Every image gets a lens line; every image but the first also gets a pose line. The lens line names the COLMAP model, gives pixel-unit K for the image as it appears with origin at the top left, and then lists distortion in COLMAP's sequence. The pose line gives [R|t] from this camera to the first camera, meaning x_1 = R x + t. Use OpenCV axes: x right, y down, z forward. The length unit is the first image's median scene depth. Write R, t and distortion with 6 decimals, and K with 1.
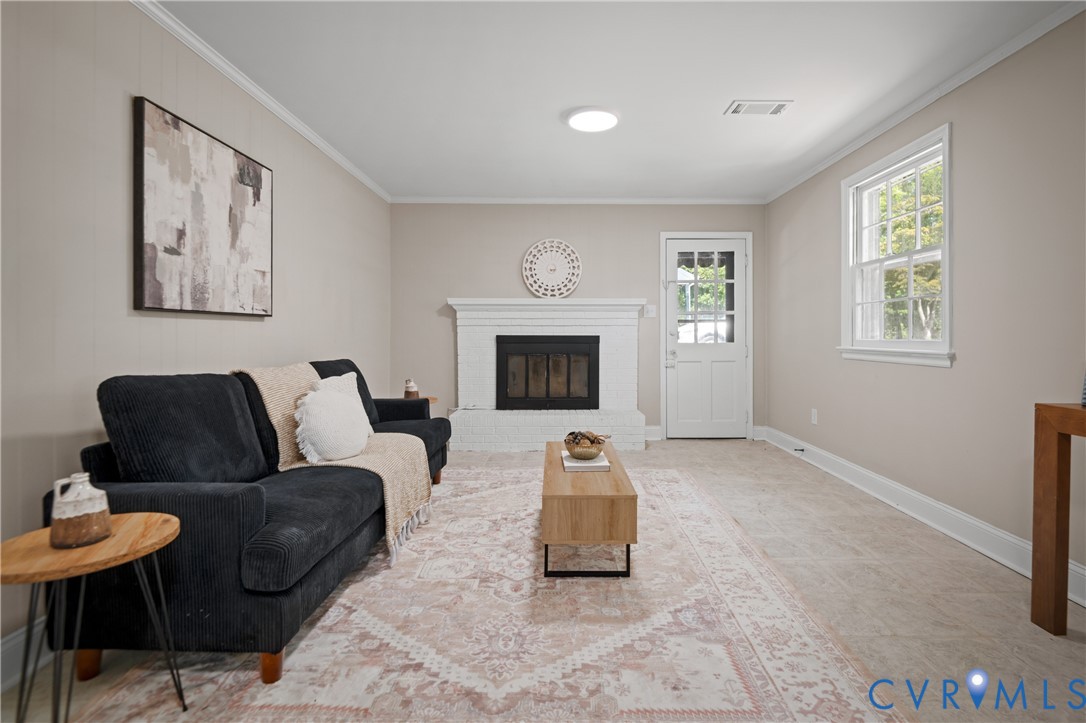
lens RADIAL K [[509.7, 0, 562.2], [0, 509.7, 338.0], [0, 0, 1]] dist [0.002757, -0.006839]
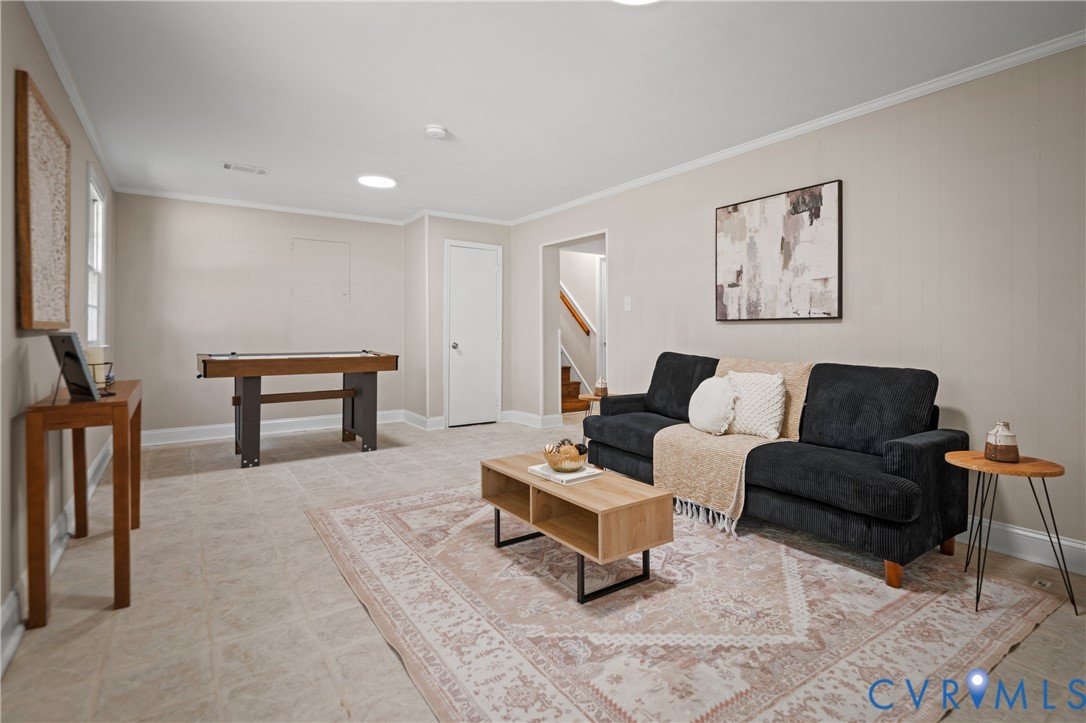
lens RADIAL K [[522.8, 0, 559.3], [0, 522.8, 330.6], [0, 0, 1]] dist [0.003193, -0.000740]
pose [[-0.821579, -0.000523, -0.570094, 0.272324], [-0.005484, 0.999961, 0.006985, -0.011002], [0.570068, 0.008865, -0.821550, 0.811909]]
